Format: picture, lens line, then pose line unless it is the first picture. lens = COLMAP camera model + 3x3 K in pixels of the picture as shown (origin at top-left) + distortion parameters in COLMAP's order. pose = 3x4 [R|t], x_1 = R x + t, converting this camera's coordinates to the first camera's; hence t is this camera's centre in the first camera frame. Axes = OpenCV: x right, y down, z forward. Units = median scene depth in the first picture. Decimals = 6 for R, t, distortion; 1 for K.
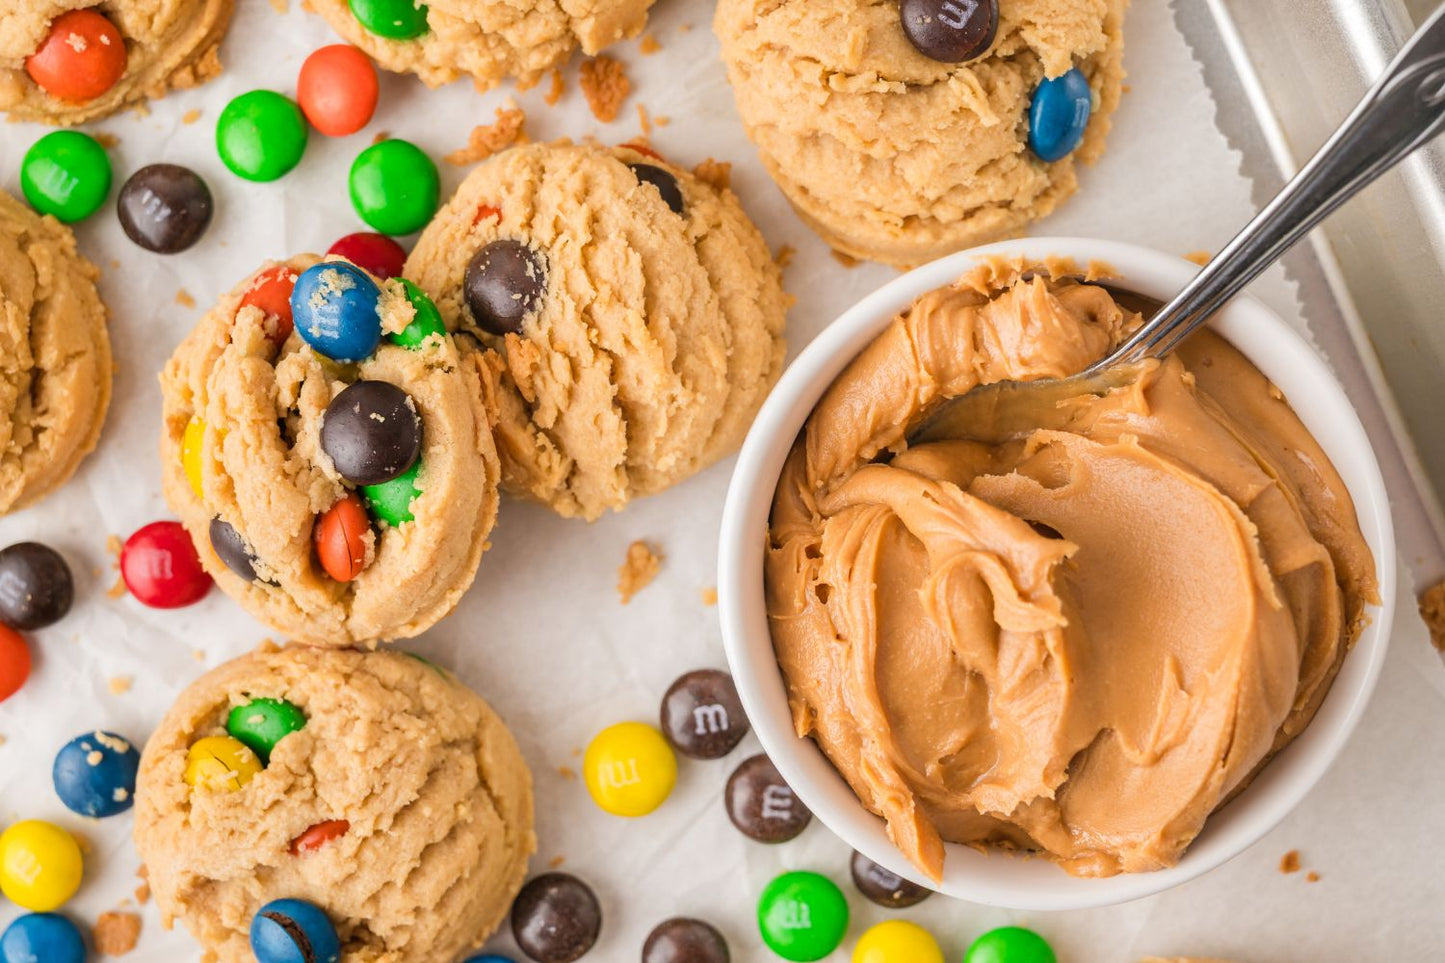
lens RADIAL K [[2152.3, 0, 767.9], [0, 2152.3, 479.7], [0, 0, 1]] dist [0.024785, -0.091322]
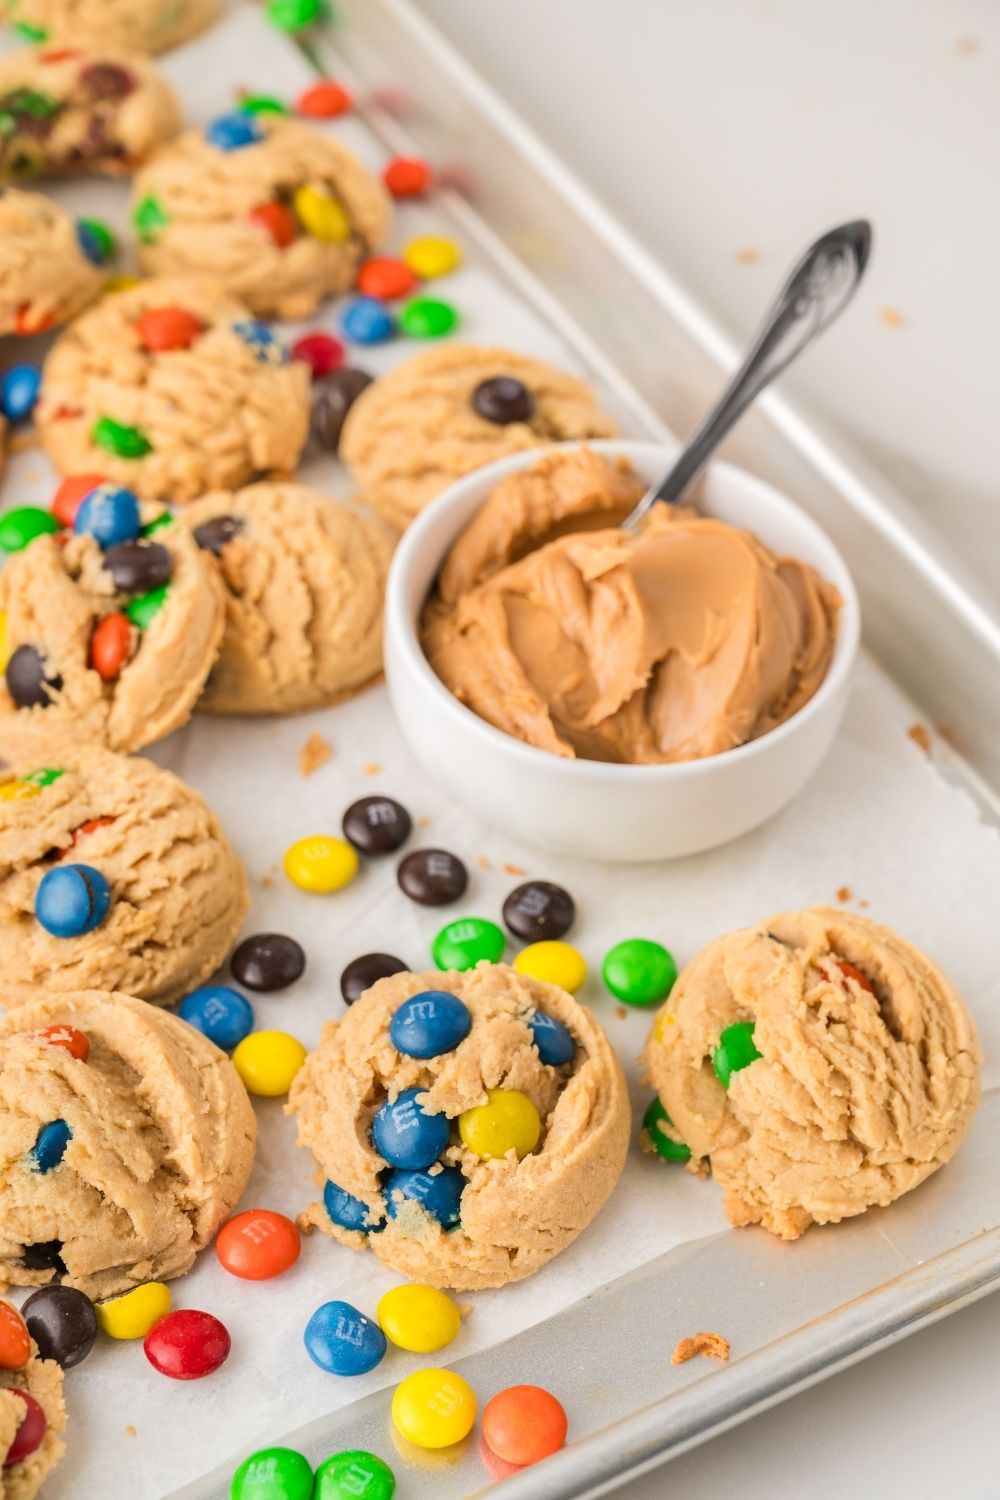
lens RADIAL K [[2913.8, 0, 497.6], [0, 2913.8, 665.0], [0, 0, 1]] dist [0.001555, -0.129226]
pose [[0.990052, -0.025940, 0.138287, -0.207863], [0.116729, 0.700165, -0.704375, 1.355344], [-0.078552, 0.713510, 0.696228, -0.300559]]
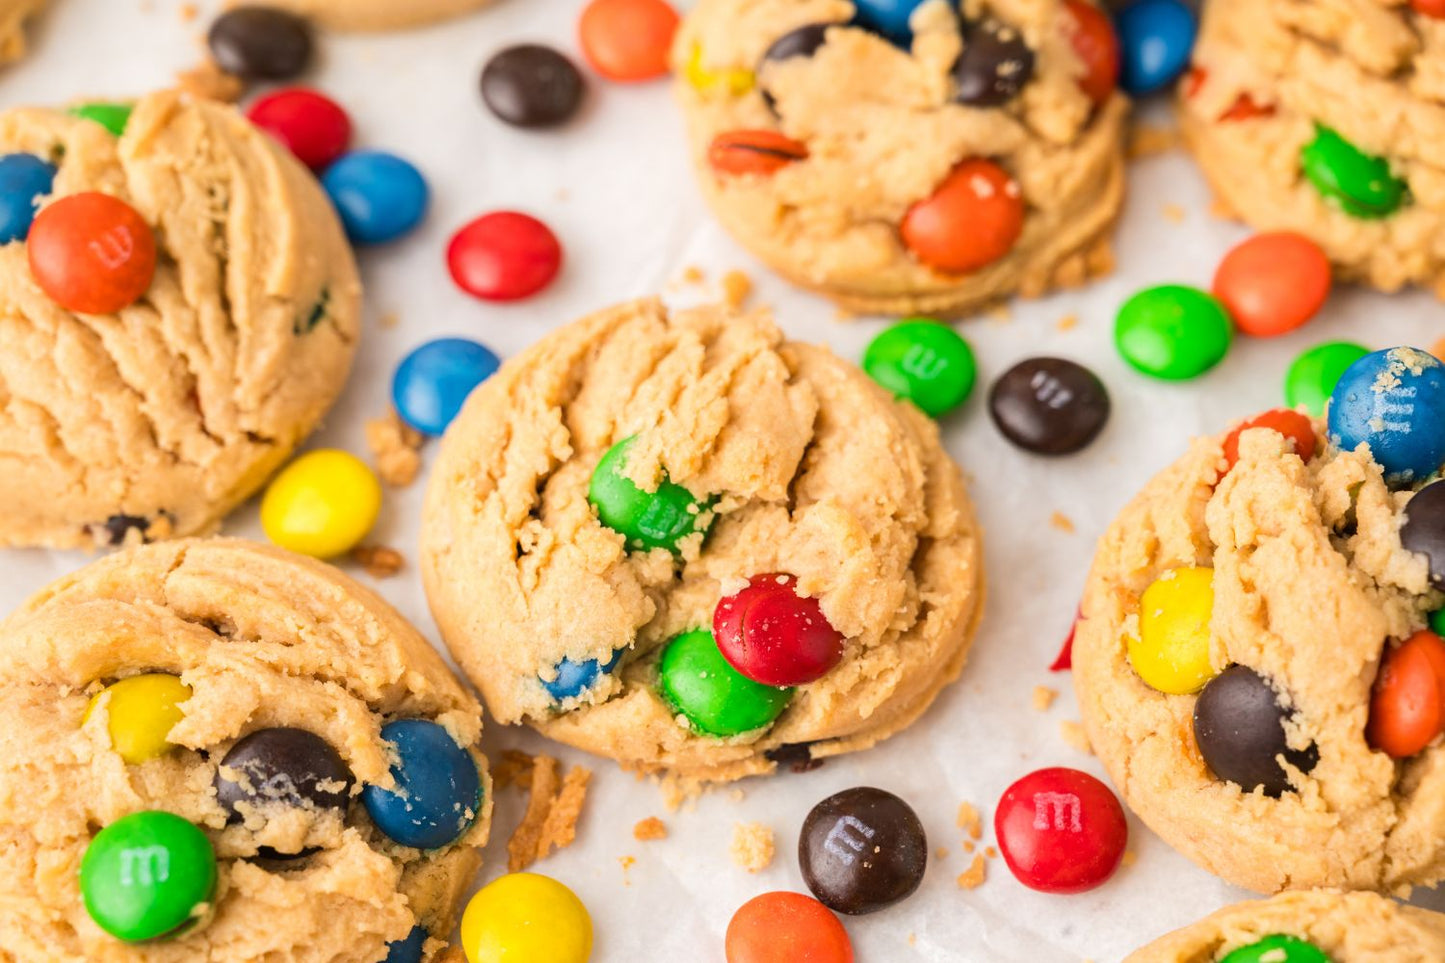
lens RADIAL K [[2852.5, 0, 721.4], [0, 2852.5, 445.2], [0, 0, 1]] dist [0.017169, -0.143978]
pose [[0.997713, 0.060869, 0.029390, -0.458670], [-0.035838, 0.845033, -0.533512, 0.476117], [-0.057309, 0.531238, 0.845282, 0.145213]]
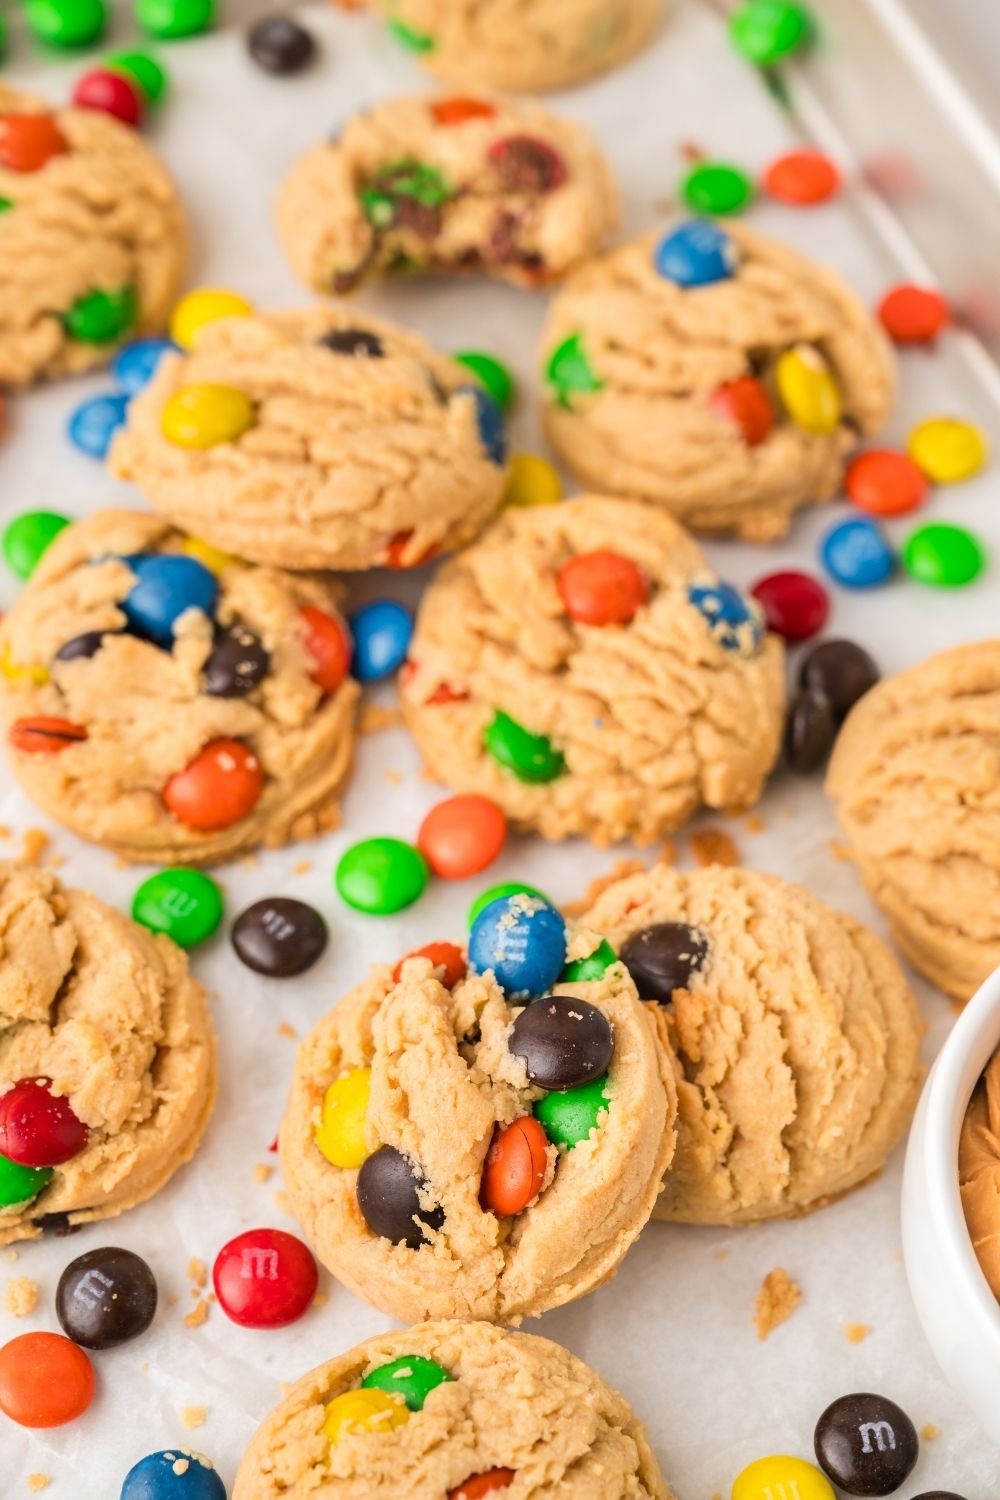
lens RADIAL K [[2913.8, 0, 497.6], [0, 2913.8, 665.0], [0, 0, 1]] dist [0.001555, -0.129226]
pose [[0.994225, 0.058068, 0.090251, -0.329549], [0.008053, 0.798226, -0.602305, 0.616528], [-0.107015, 0.599553, 0.793148, -0.148665]]
